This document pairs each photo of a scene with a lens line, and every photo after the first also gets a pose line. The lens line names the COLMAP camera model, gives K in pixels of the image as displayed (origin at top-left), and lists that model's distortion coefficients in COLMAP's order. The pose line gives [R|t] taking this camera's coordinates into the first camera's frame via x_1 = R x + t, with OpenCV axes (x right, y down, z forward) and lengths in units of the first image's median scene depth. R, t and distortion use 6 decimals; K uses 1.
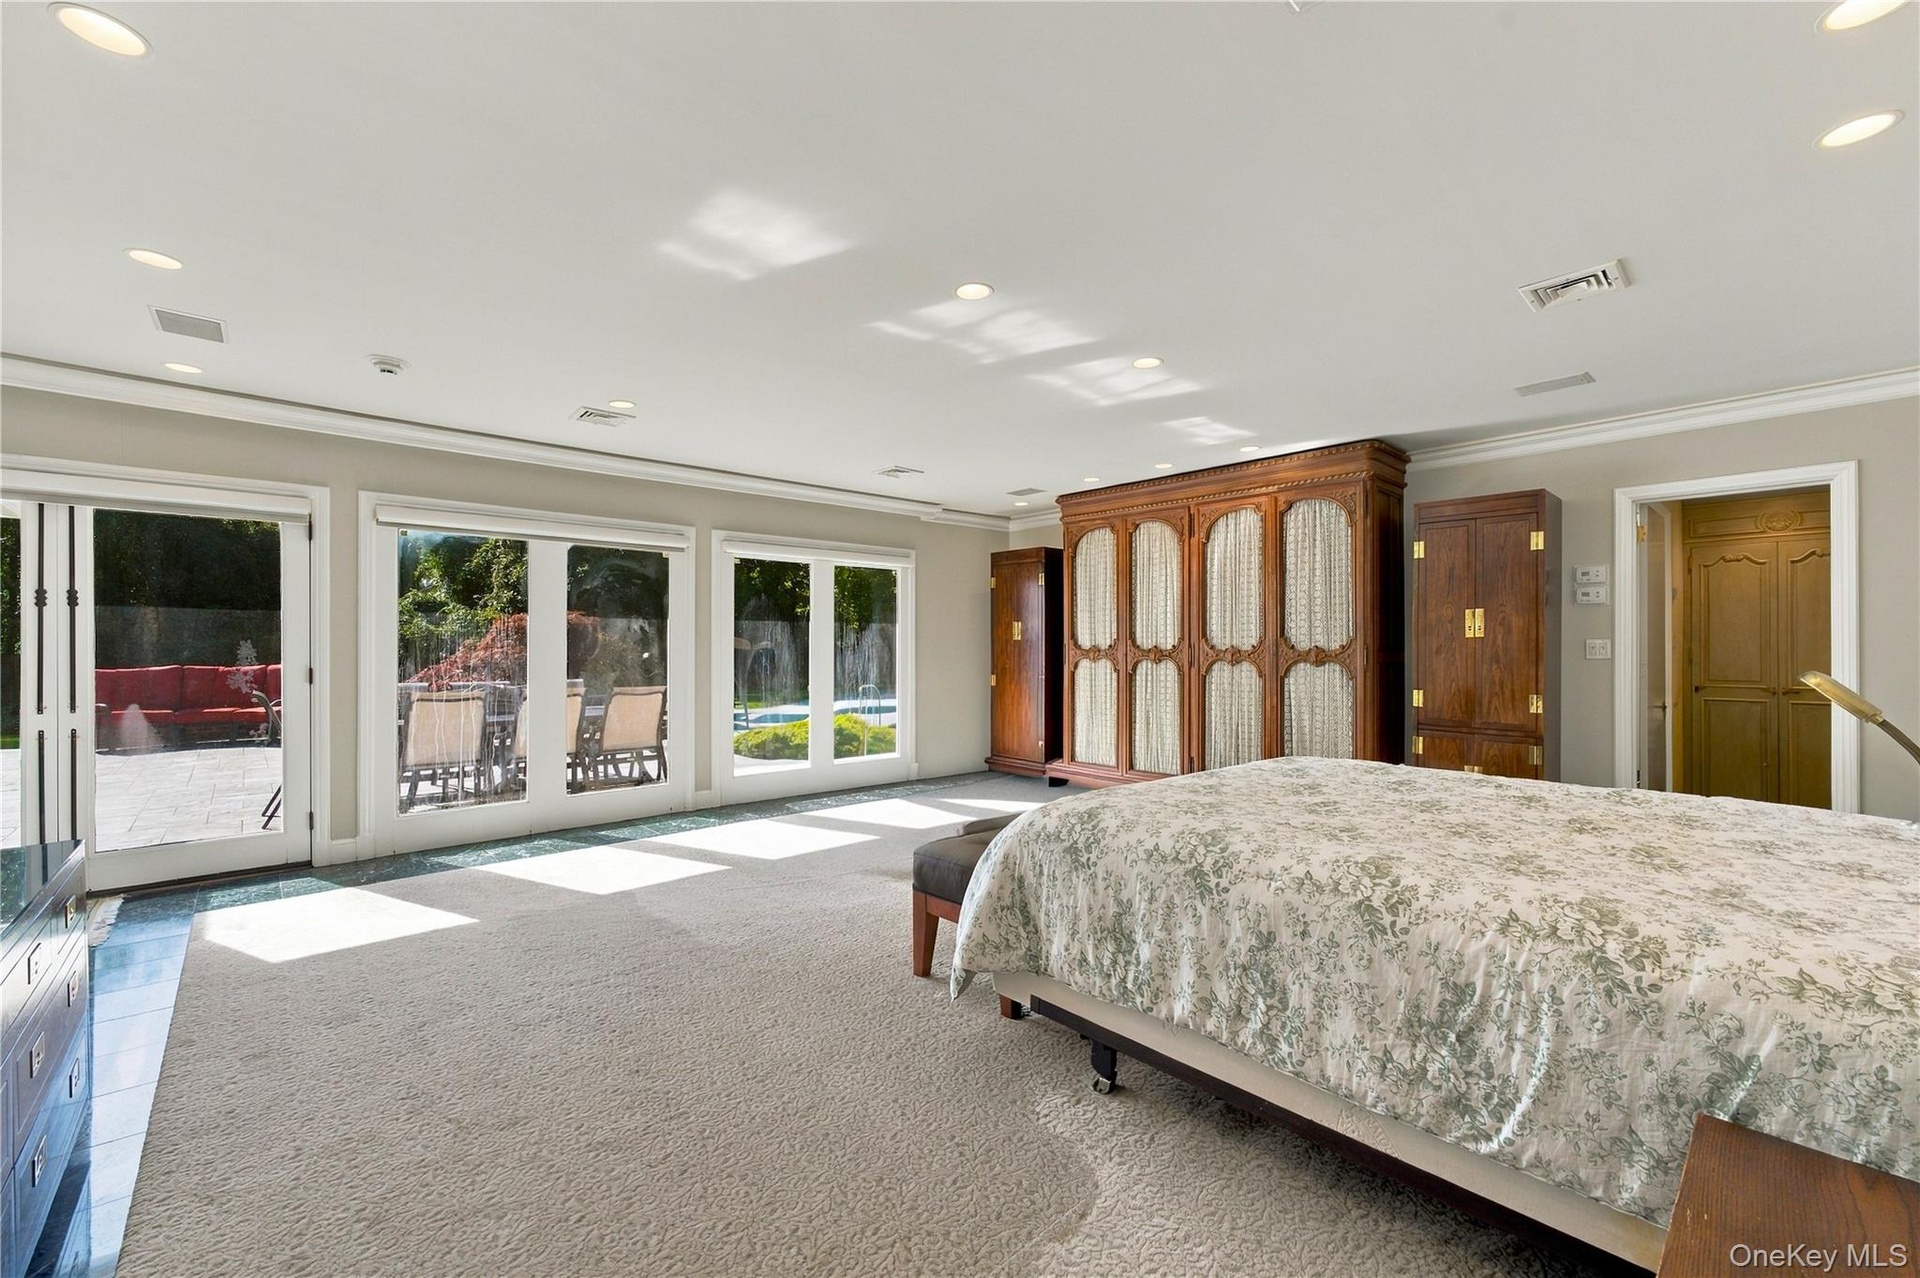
lens RADIAL K [[786.5, 0, 959.1], [0, 786.5, 647.7], [0, 0, 1]] dist [0.000840, 0.000325]
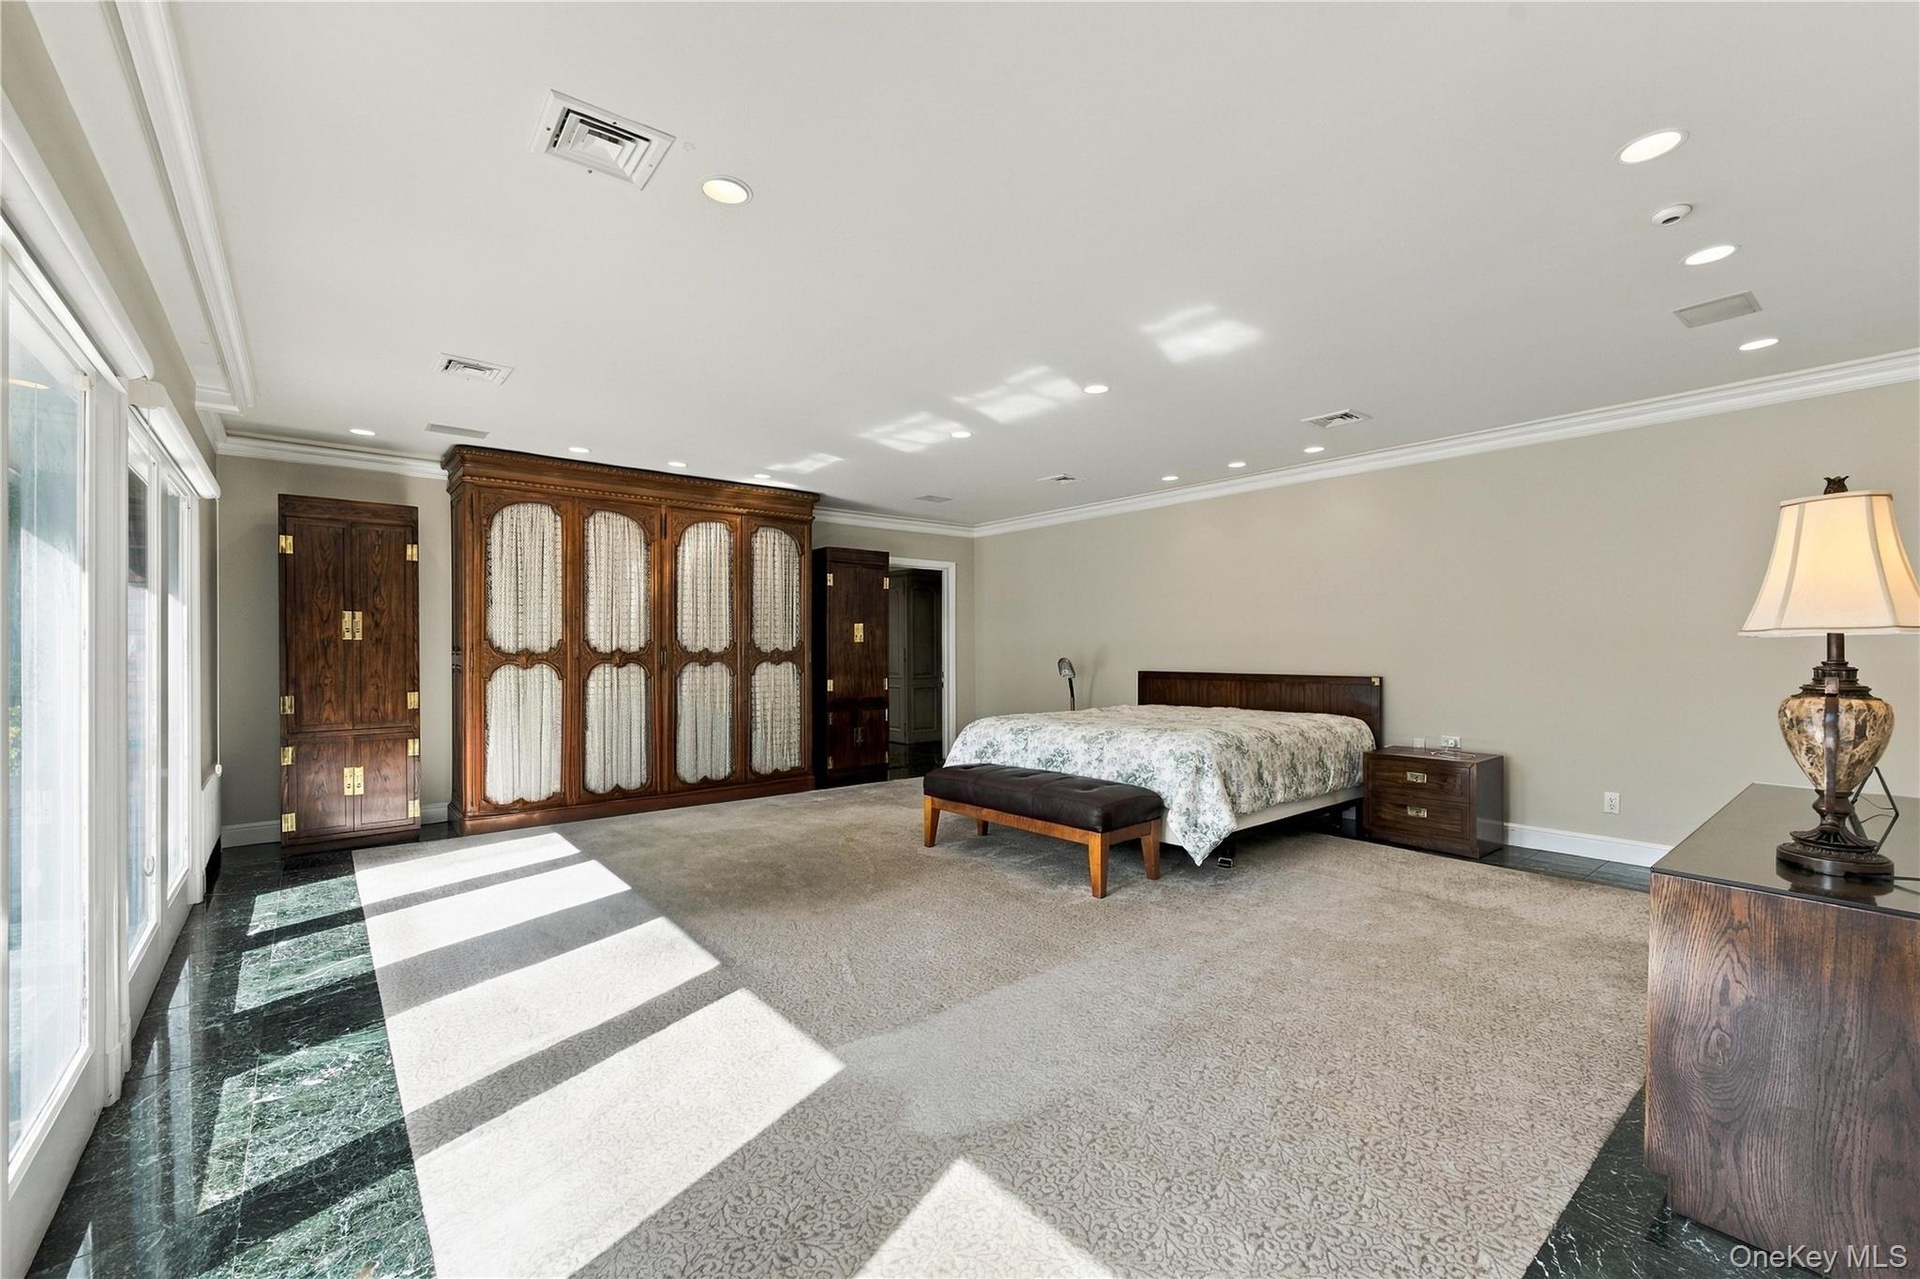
lens RADIAL K [[786.5, 0, 976.1], [0, 786.5, 647.7], [0, 0, 1]] dist [0.000840, 0.000325]
pose [[0.040247, -0.000324, 0.999190, -0.718618], [0.004110, 0.999992, 0.000158, -0.001546], [-0.999181, 0.004100, 0.040248, 0.602637]]
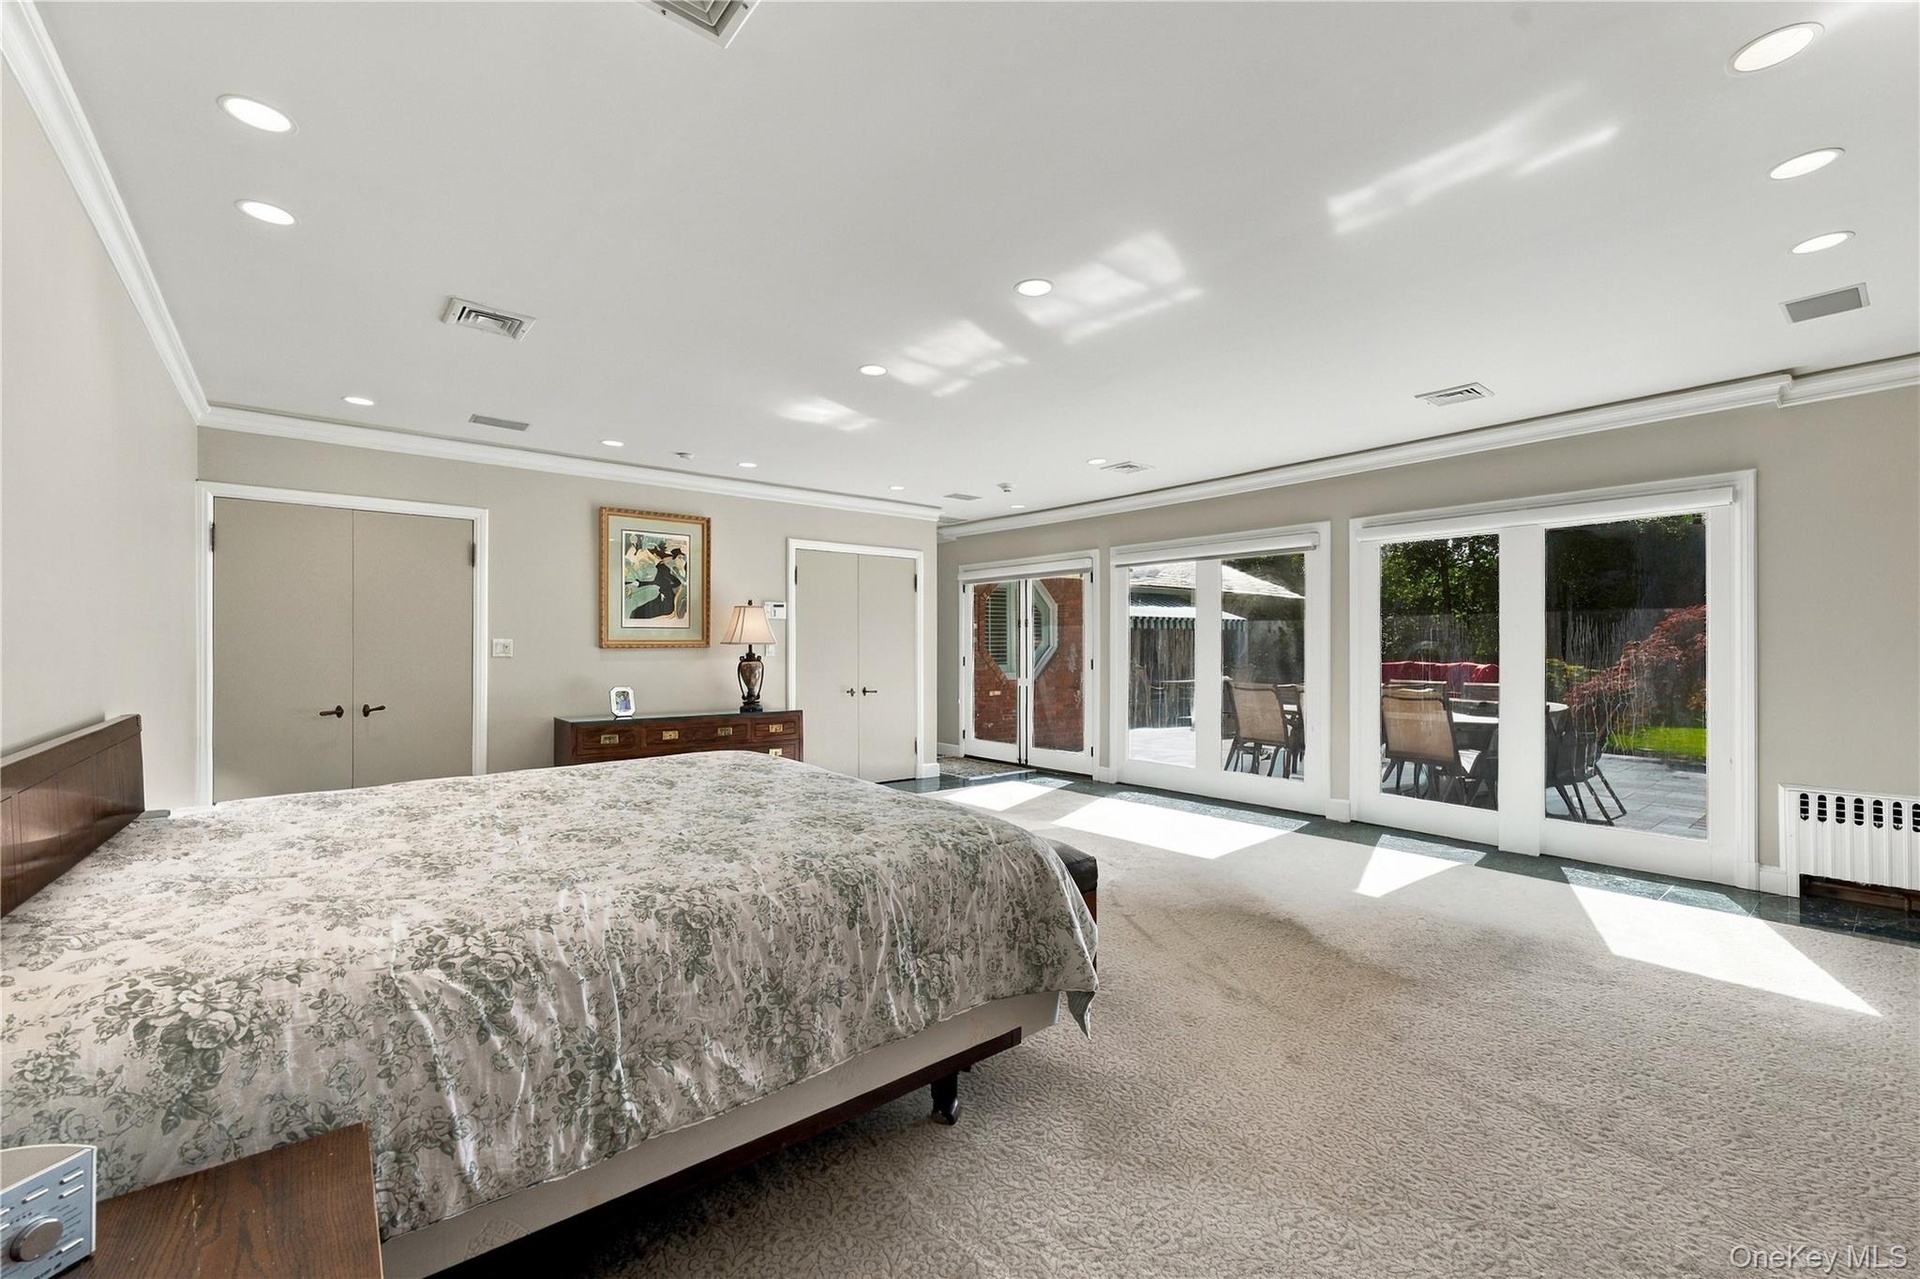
lens RADIAL K [[786.5, 0, 943.6], [0, 786.5, 637.5], [0, 0, 1]] dist [0.000840, 0.000325]
pose [[-0.066081, -0.011497, -0.997748, 0.671558], [-0.002436, 0.999933, -0.011361, -0.000690], [0.997811, 0.001680, -0.066104, 0.626541]]
